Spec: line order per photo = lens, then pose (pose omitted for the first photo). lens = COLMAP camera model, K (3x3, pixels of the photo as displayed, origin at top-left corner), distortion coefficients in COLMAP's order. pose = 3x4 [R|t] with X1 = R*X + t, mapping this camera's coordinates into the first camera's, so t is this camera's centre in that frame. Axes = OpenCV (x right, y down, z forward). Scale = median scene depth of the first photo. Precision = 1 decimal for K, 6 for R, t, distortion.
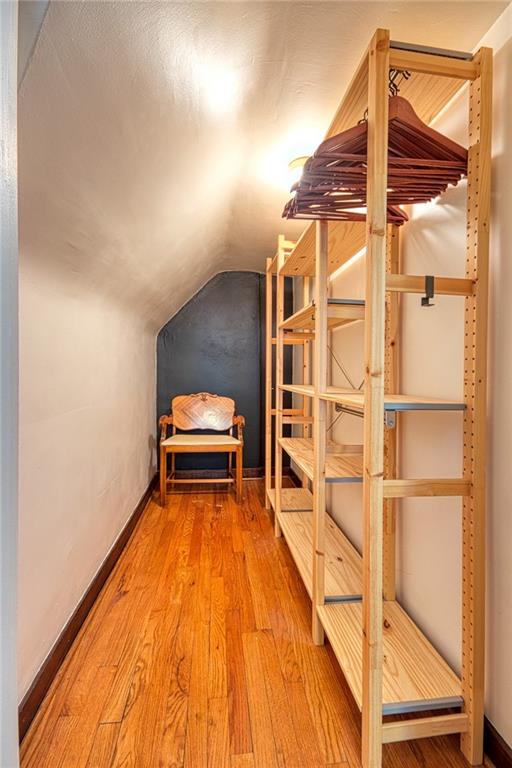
lens RADIAL K [[352.1, 0, 257.0], [0, 352.1, 379.5], [0, 0, 1]] dist [0.030331, -0.008331]
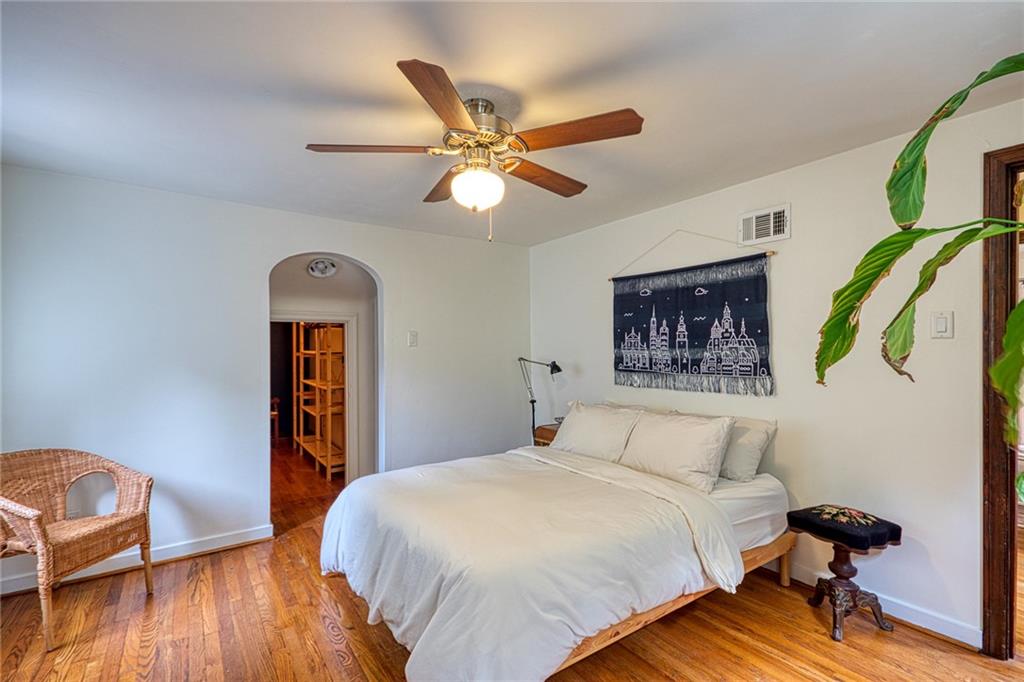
lens RADIAL K [[469.4, 0, 511.9], [0, 469.4, 345.3], [0, 0, 1]] dist [0.030331, -0.008331]
pose [[0.884940, -0.009524, 0.465607, -0.123301], [0.014366, 0.999873, -0.006852, -0.140315], [-0.465483, 0.012753, 0.884965, -1.869947]]
